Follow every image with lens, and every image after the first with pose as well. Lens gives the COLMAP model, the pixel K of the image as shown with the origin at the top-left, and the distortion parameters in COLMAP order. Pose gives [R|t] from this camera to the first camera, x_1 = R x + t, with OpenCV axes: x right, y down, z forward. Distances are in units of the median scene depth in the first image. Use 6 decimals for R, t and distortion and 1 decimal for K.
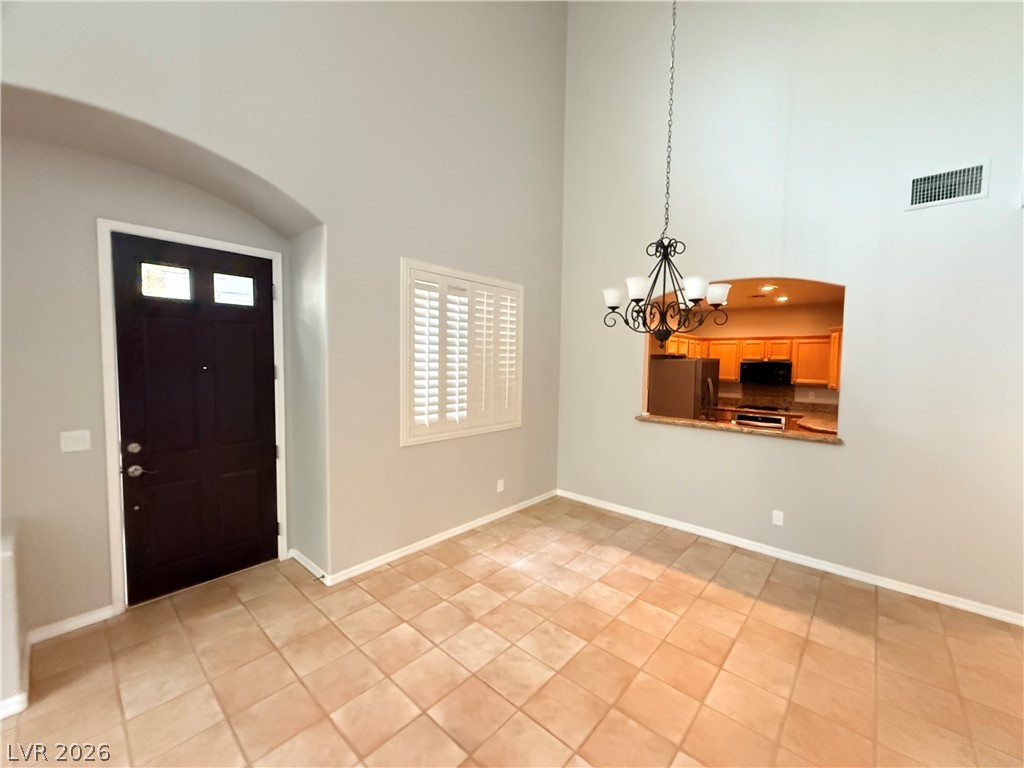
lens RADIAL K [[408.8, 0, 511.9], [0, 408.8, 385.1], [0, 0, 1]] dist [-0.000072, 0.000387]
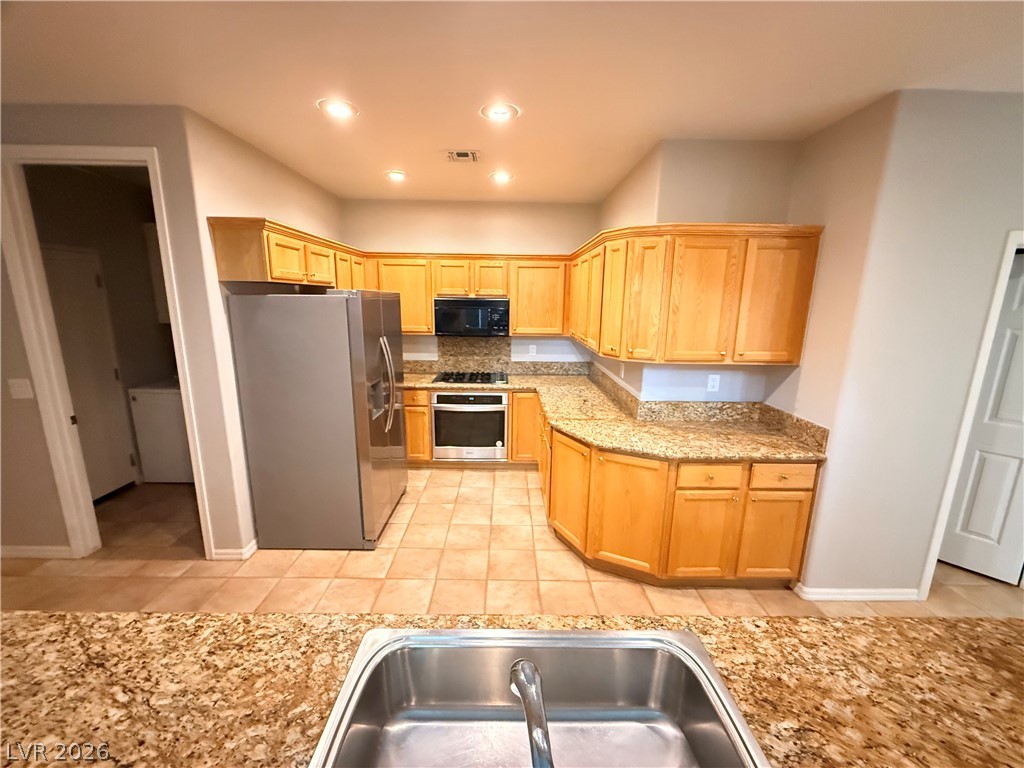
lens RADIAL K [[408.8, 0, 508.6], [0, 408.8, 386.2], [0, 0, 1]] dist [-0.000072, 0.000387]
pose [[0.745858, -0.144176, 0.650314, 0.518572], [0.038676, 0.984021, 0.173802, -0.067076], [-0.664981, -0.104481, 0.739516, 1.032216]]
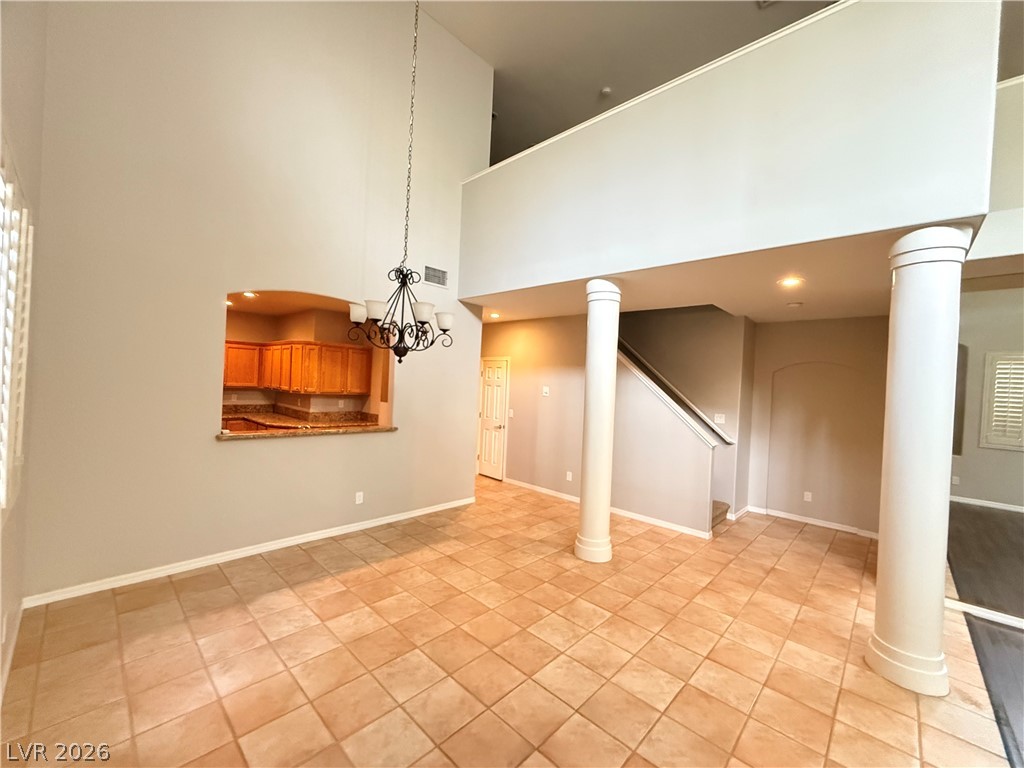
lens RADIAL K [[408.8, 0, 507.4], [0, 408.8, 383.1], [0, 0, 1]] dist [-0.000072, 0.000387]
pose [[0.041841, -0.017205, 0.998976, -0.560039], [0.016369, 0.999729, 0.016532, -0.036212], [-0.998990, 0.015660, 0.042111, 0.489036]]
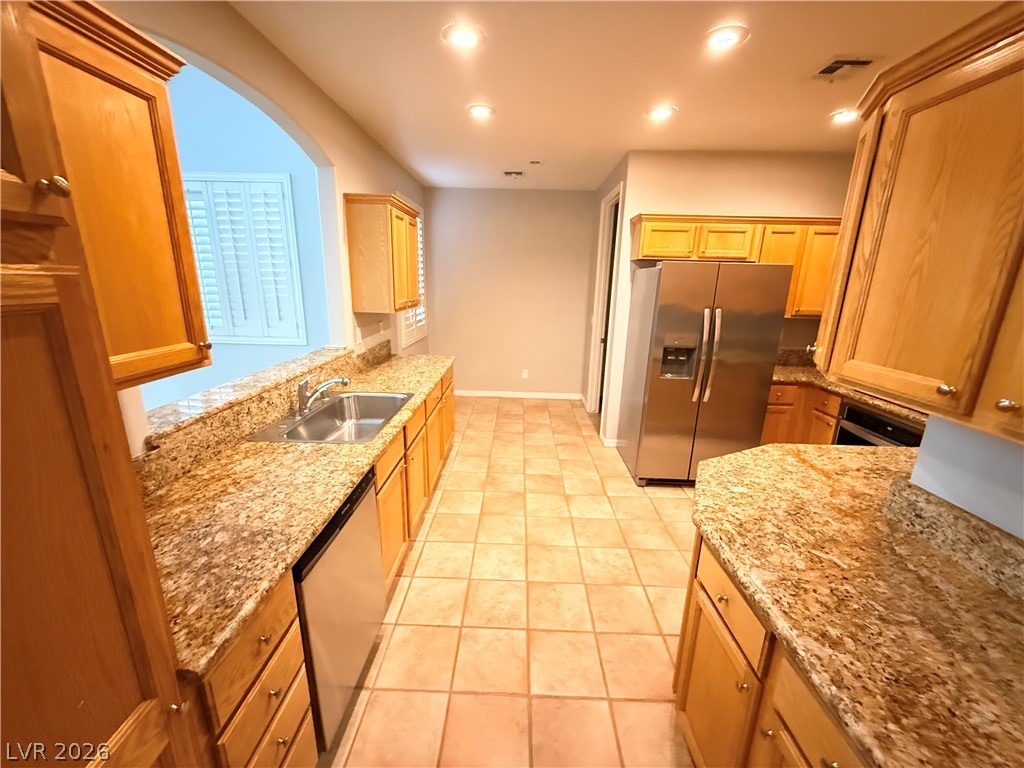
lens RADIAL K [[408.8, 0, 506.8], [0, 408.8, 383.9], [0, 0, 1]] dist [-0.000072, 0.000387]
pose [[0.636729, 0.190278, -0.747242, 1.267448], [-0.058229, 0.978173, 0.199465, -0.022660], [0.768886, -0.083494, 0.633911, 0.957006]]
